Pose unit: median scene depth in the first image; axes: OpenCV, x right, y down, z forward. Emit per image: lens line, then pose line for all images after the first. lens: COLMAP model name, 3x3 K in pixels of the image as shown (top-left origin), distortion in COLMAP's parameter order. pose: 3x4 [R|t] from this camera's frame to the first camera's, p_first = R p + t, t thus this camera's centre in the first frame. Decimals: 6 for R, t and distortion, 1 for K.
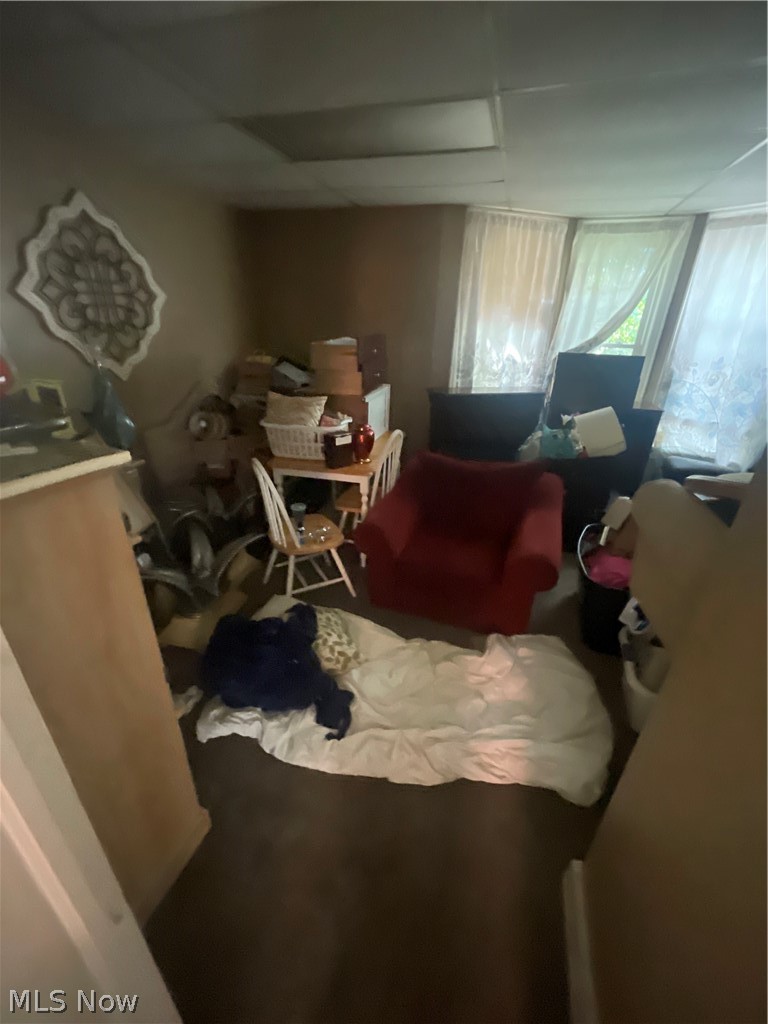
lens RADIAL K [[416.3, 0, 385.1], [0, 416.3, 513.7], [0, 0, 1]] dist [0.000564, -0.000398]
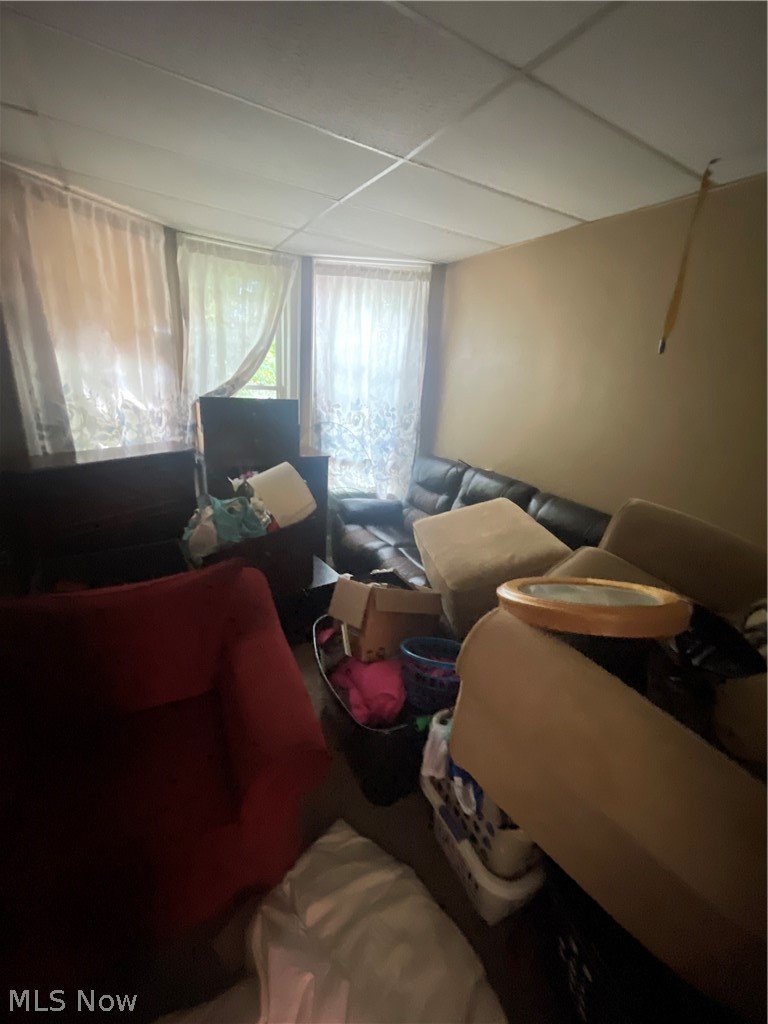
lens RADIAL K [[416.3, 0, 382.7], [0, 416.3, 510.5], [0, 0, 1]] dist [0.000564, -0.000398]
pose [[0.678656, -0.209847, 0.703840, 0.065887], [0.270509, 0.962364, 0.026094, -0.113910], [-0.682826, 0.172686, 0.709879, 0.261637]]
